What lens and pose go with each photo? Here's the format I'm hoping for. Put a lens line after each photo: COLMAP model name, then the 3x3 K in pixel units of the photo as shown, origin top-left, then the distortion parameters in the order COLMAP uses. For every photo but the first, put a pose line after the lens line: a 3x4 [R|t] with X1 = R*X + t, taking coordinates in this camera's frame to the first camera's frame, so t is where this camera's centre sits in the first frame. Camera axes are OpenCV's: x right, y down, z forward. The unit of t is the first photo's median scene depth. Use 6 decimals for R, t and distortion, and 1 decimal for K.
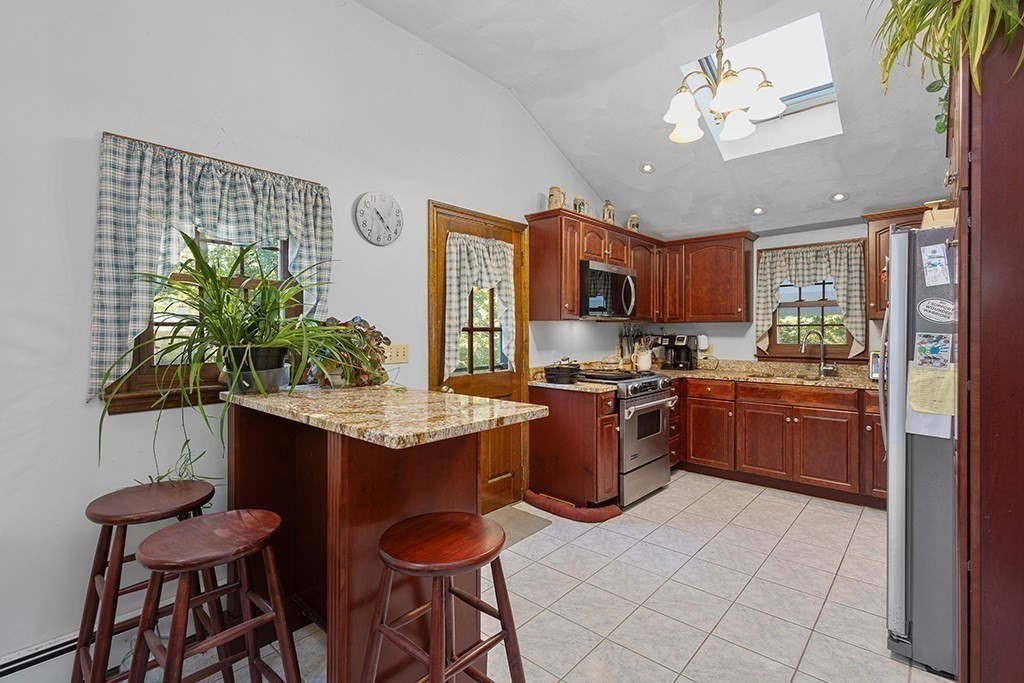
lens RADIAL K [[477.1, 0, 493.9], [0, 477.1, 337.4], [0, 0, 1]] dist [-0.000410, -0.000227]
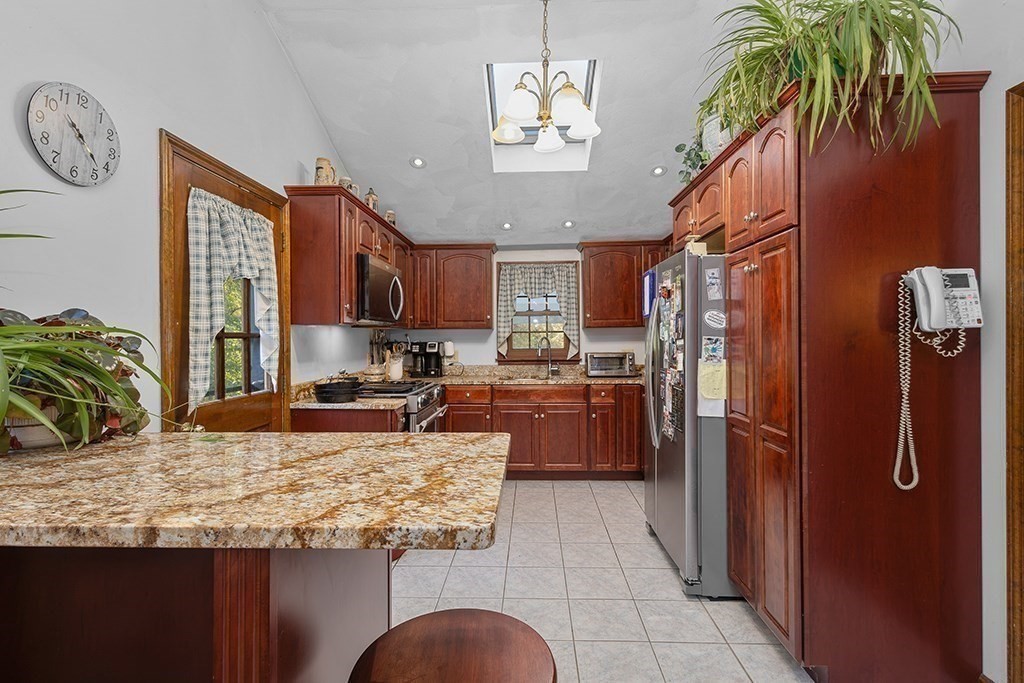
lens RADIAL K [[485.9, 0, 520.5], [0, 485.9, 342.5], [0, 0, 1]] dist [0.002051, 0.001064]
pose [[0.755757, -0.010088, 0.654774, -0.156433], [0.014108, 0.999900, -0.000878, 0.000242], [-0.654700, 0.009902, 0.755824, 0.162444]]
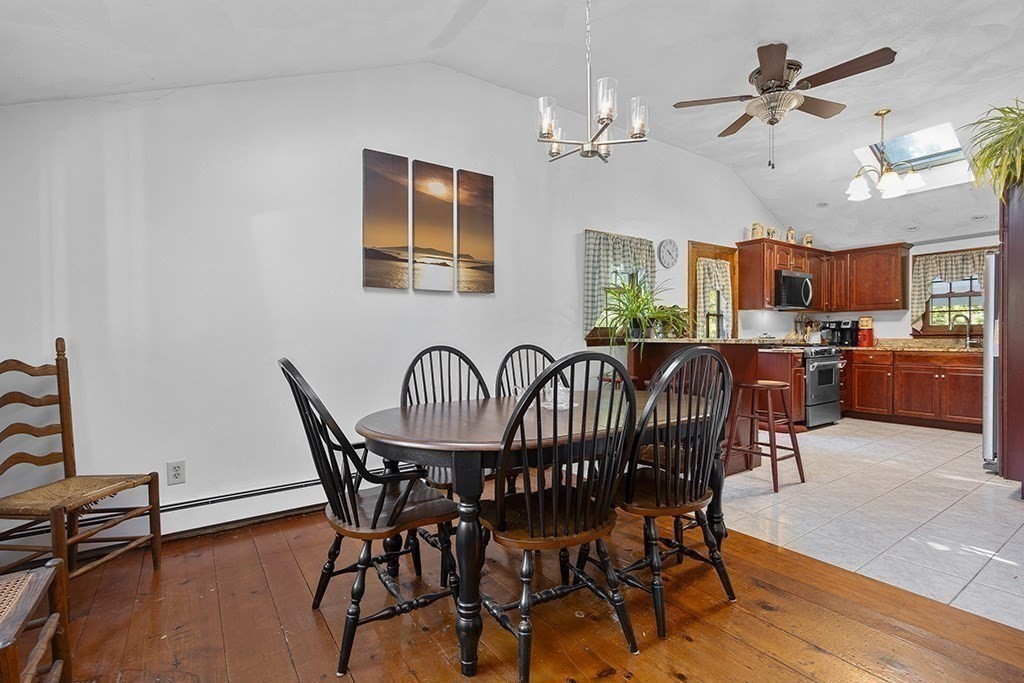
lens RADIAL K [[468.7, 0, 498.6], [0, 468.7, 342.0], [0, 0, 1]] dist [0.002037, 0.000366]
pose [[0.972409, -0.002542, -0.233270, -0.325691], [0.003143, 0.999993, 0.002205, 0.063490], [0.233263, -0.002877, 0.972410, -0.666135]]
